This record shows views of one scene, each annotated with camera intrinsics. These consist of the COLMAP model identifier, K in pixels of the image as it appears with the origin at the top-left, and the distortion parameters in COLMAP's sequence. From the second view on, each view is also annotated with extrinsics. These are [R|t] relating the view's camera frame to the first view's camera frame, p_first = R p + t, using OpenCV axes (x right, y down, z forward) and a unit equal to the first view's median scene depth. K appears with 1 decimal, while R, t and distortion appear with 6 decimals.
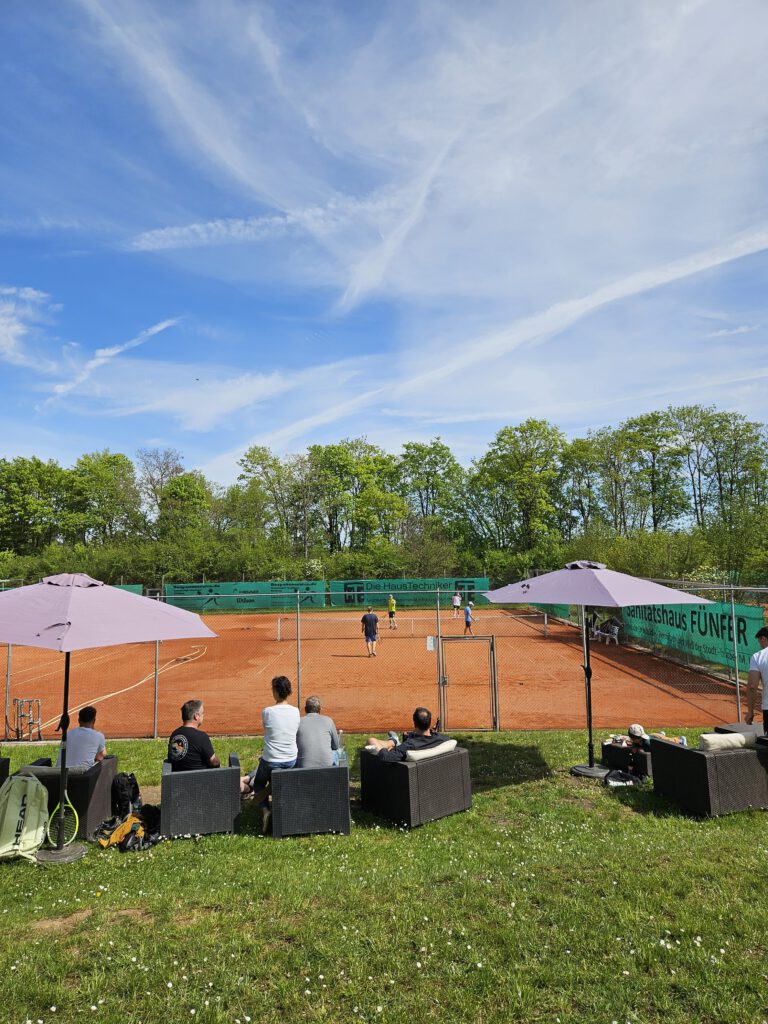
lens RADIAL K [[685.1, 0, 377.5], [0, 685.1, 541.9], [0, 0, 1]] dist [0.067332, -0.052597]
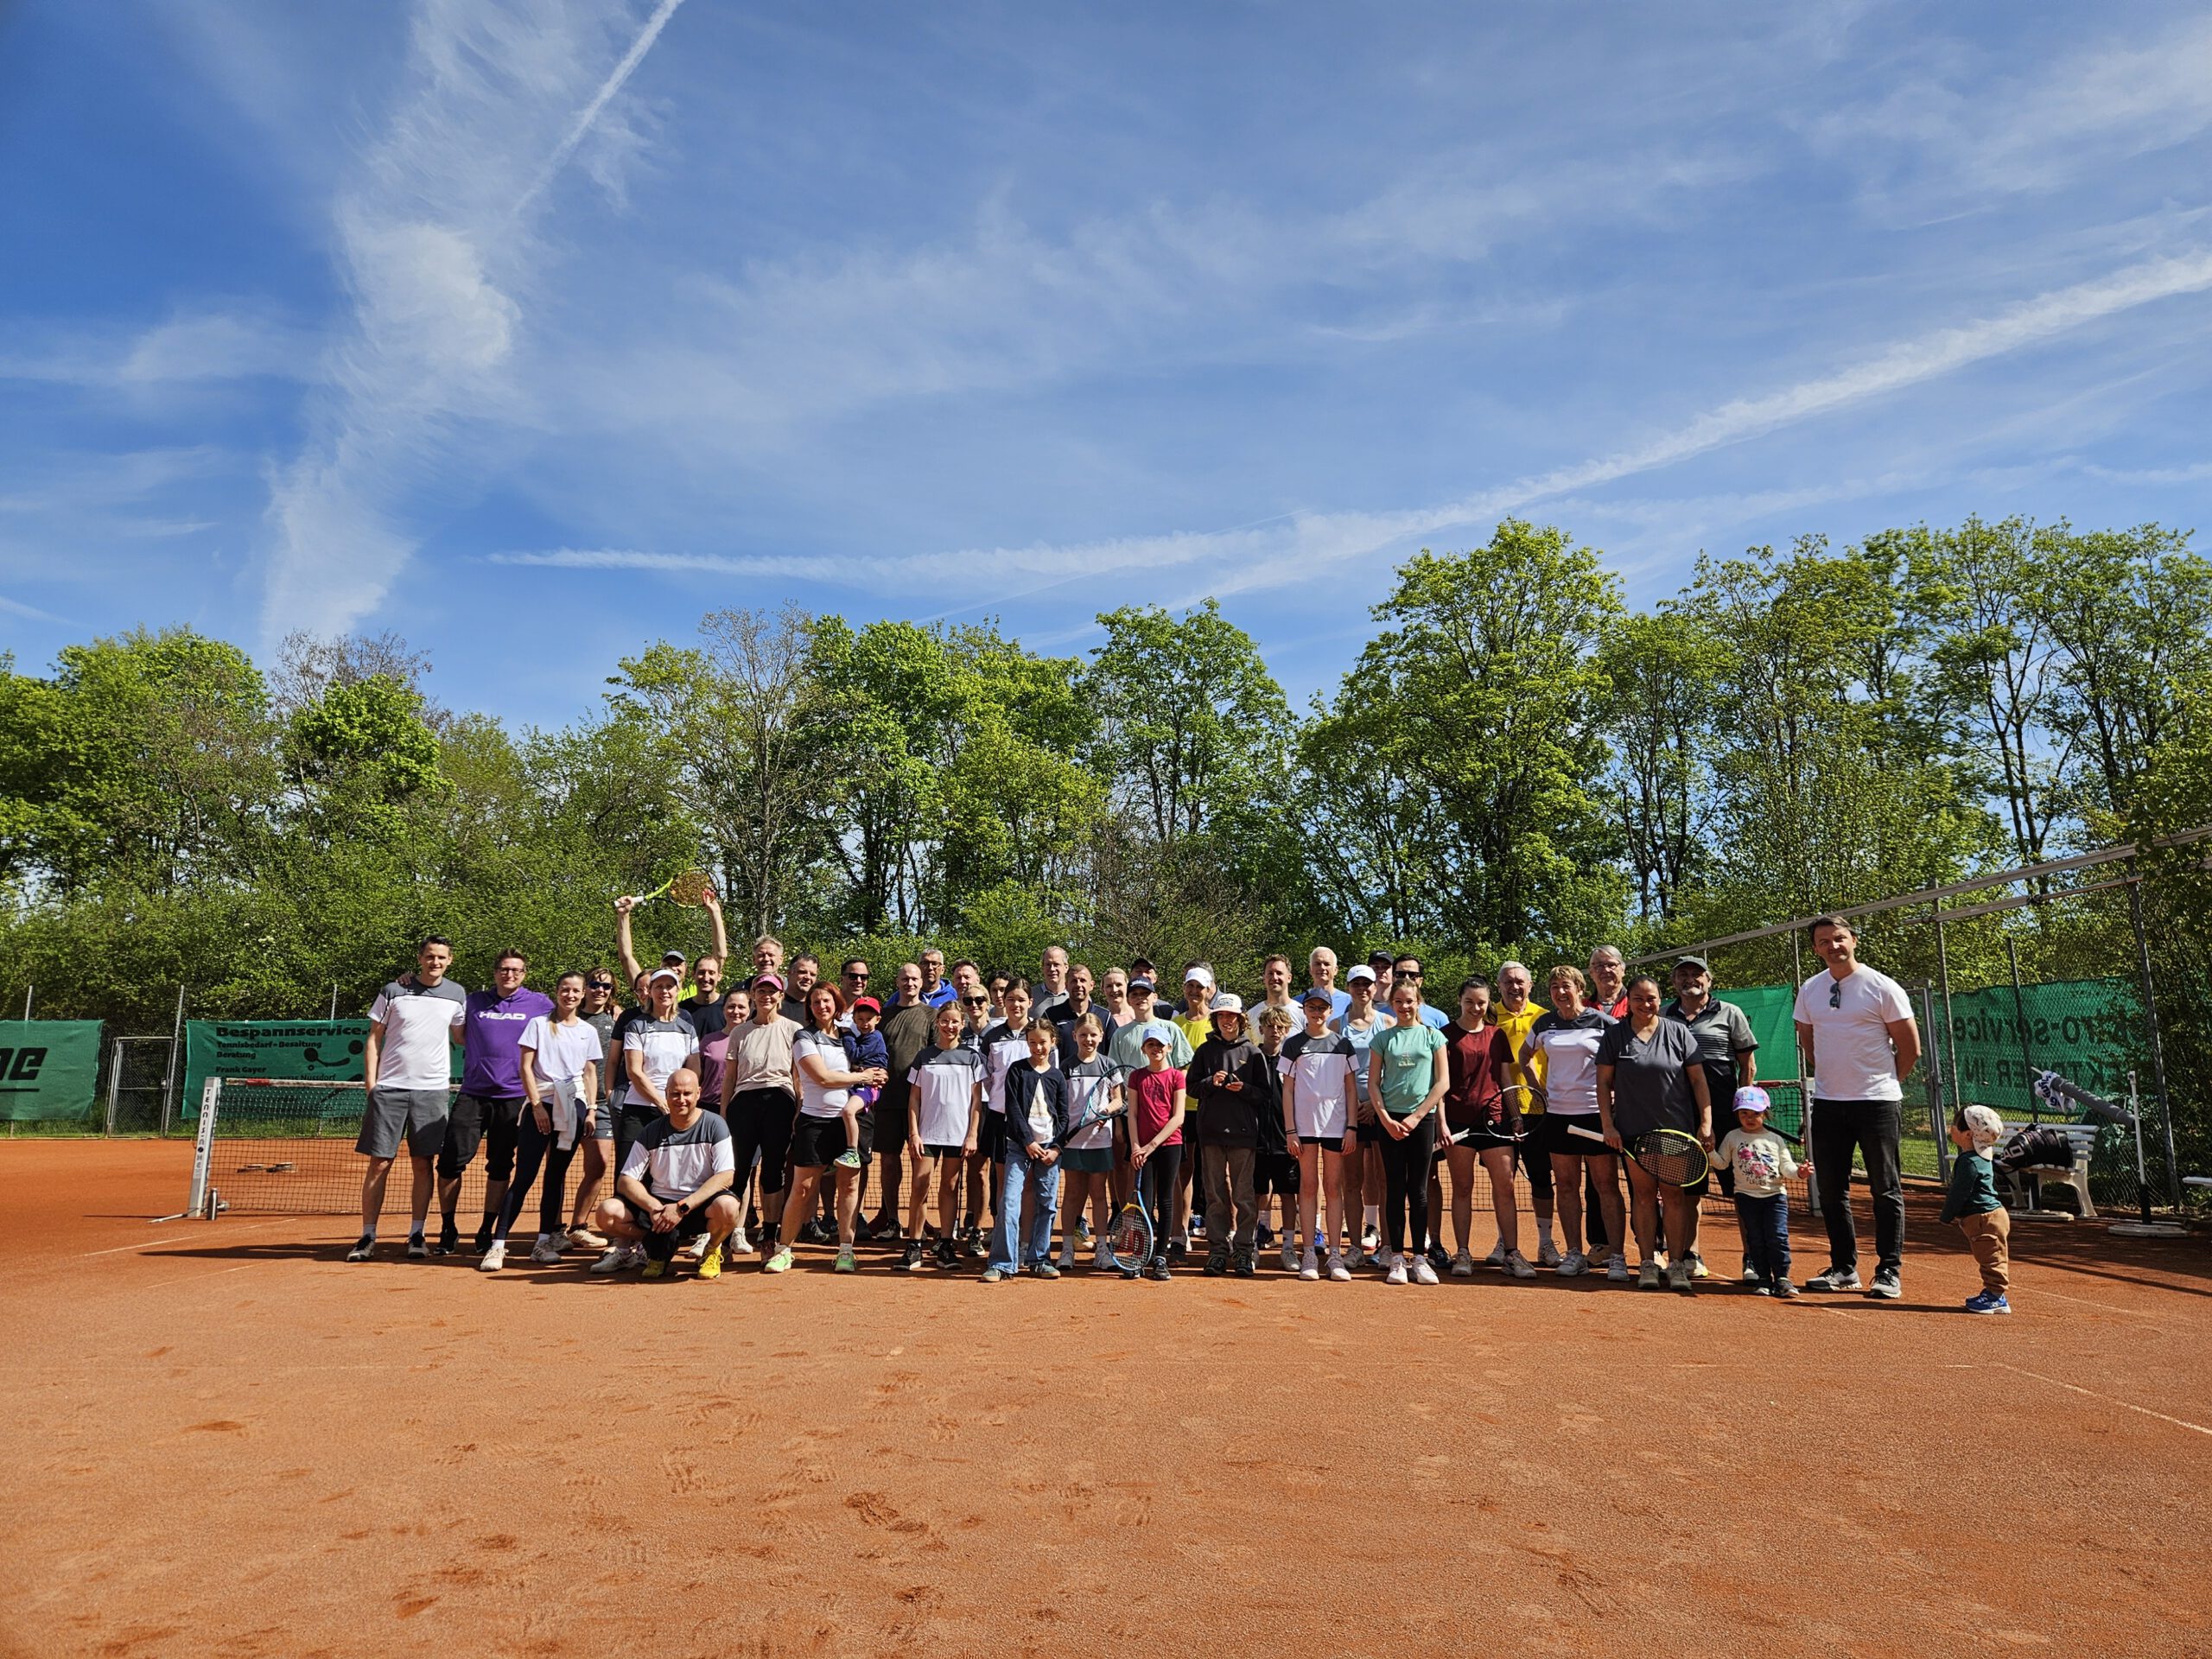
lens RADIAL K [[1480.0, 0, 1096.8], [0, 1480.0, 864.9], [0, 0, 1]] dist [0.067332, -0.052597]
pose [[0.999878, 0.013454, -0.007962, 0.042763], [-0.014320, 0.992524, -0.121210, 0.054569], [0.006272, 0.121309, 0.992595, 0.332002]]
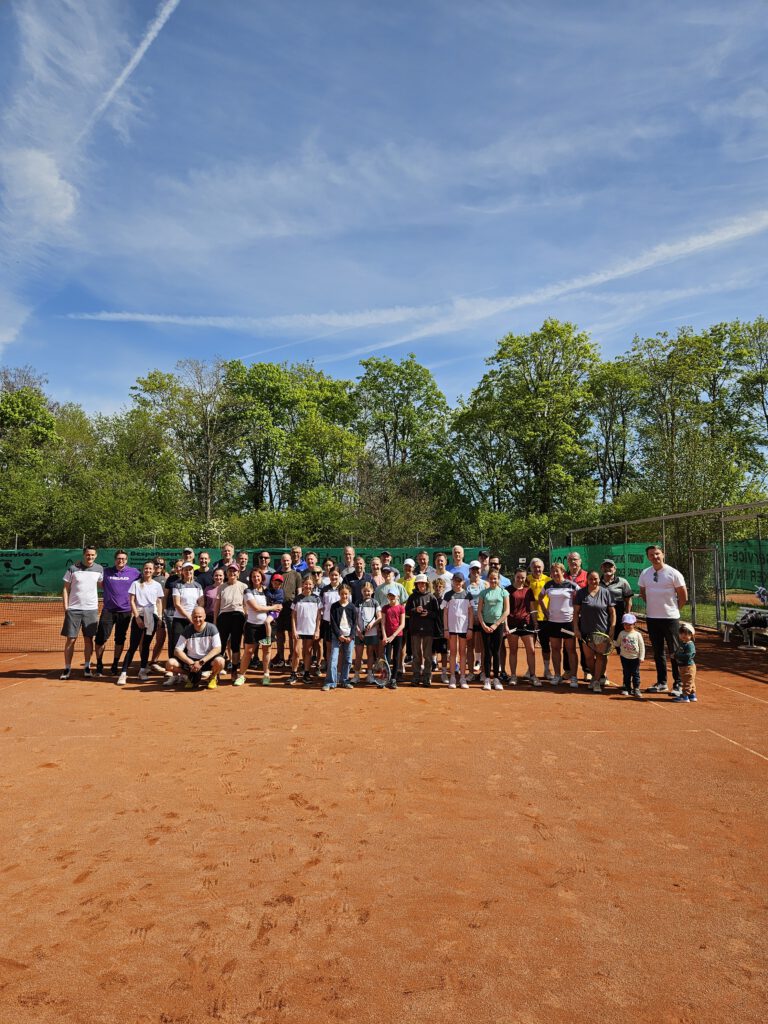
lens RADIAL K [[685.1, 0, 379.7], [0, 685.1, 530.2], [0, 0, 1]] dist [0.067332, -0.052597]
pose [[0.999445, 0.019797, 0.026796, 0.040056], [-0.019129, 0.999505, -0.024976, 0.043302], [-0.027277, 0.024450, 0.999329, 0.313430]]
